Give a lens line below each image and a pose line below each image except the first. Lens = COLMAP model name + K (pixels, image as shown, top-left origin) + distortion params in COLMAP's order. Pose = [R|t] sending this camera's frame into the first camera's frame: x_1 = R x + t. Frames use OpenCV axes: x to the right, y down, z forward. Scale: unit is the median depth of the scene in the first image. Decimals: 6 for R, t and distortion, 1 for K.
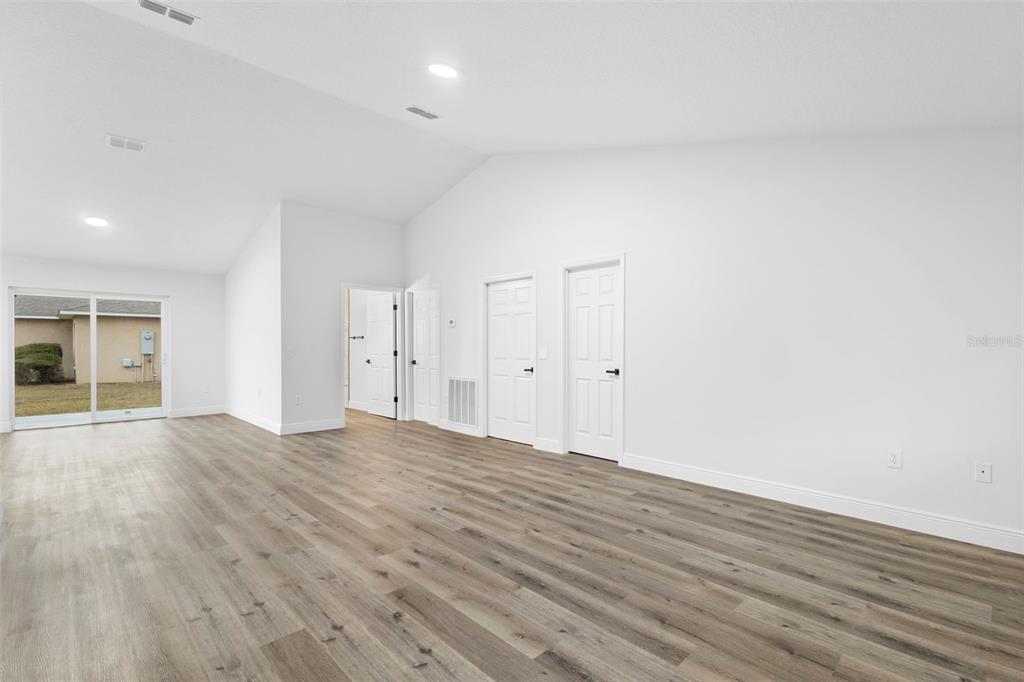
lens RADIAL K [[473.5, 0, 512.4], [0, 473.5, 348.8], [0, 0, 1]] dist [0.007211, -0.002731]
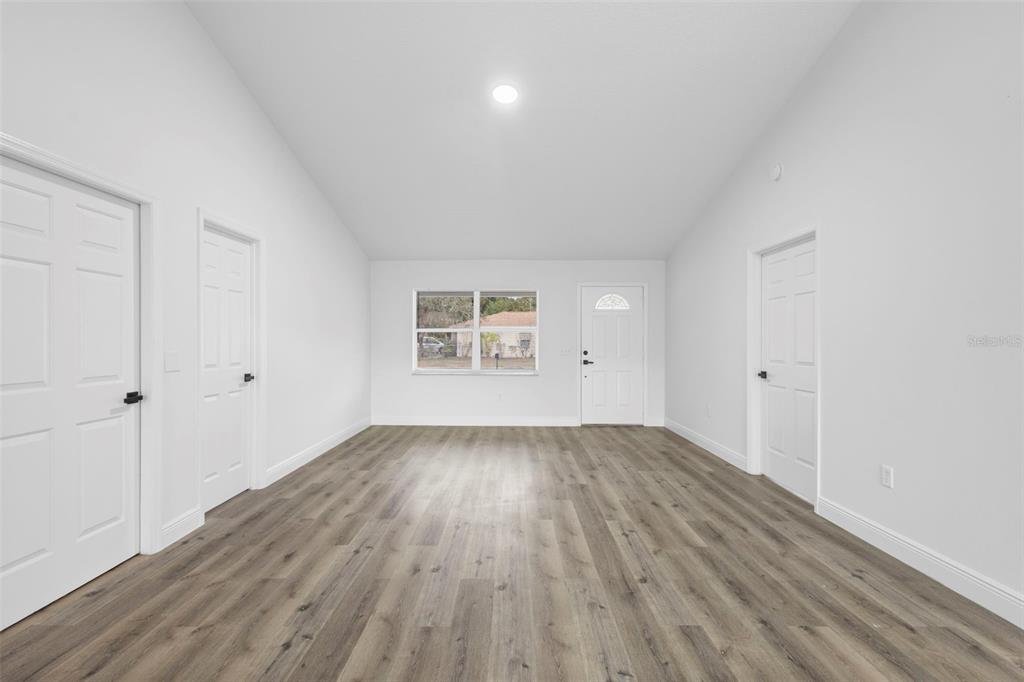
lens RADIAL K [[473.5, 0, 513.0], [0, 473.5, 342.7], [0, 0, 1]] dist [0.007211, -0.002731]
pose [[-0.717647, -0.003826, 0.696397, -0.921439], [0.002250, 0.999967, 0.007813, -0.020911], [-0.696403, 0.007174, -0.717615, 1.770285]]
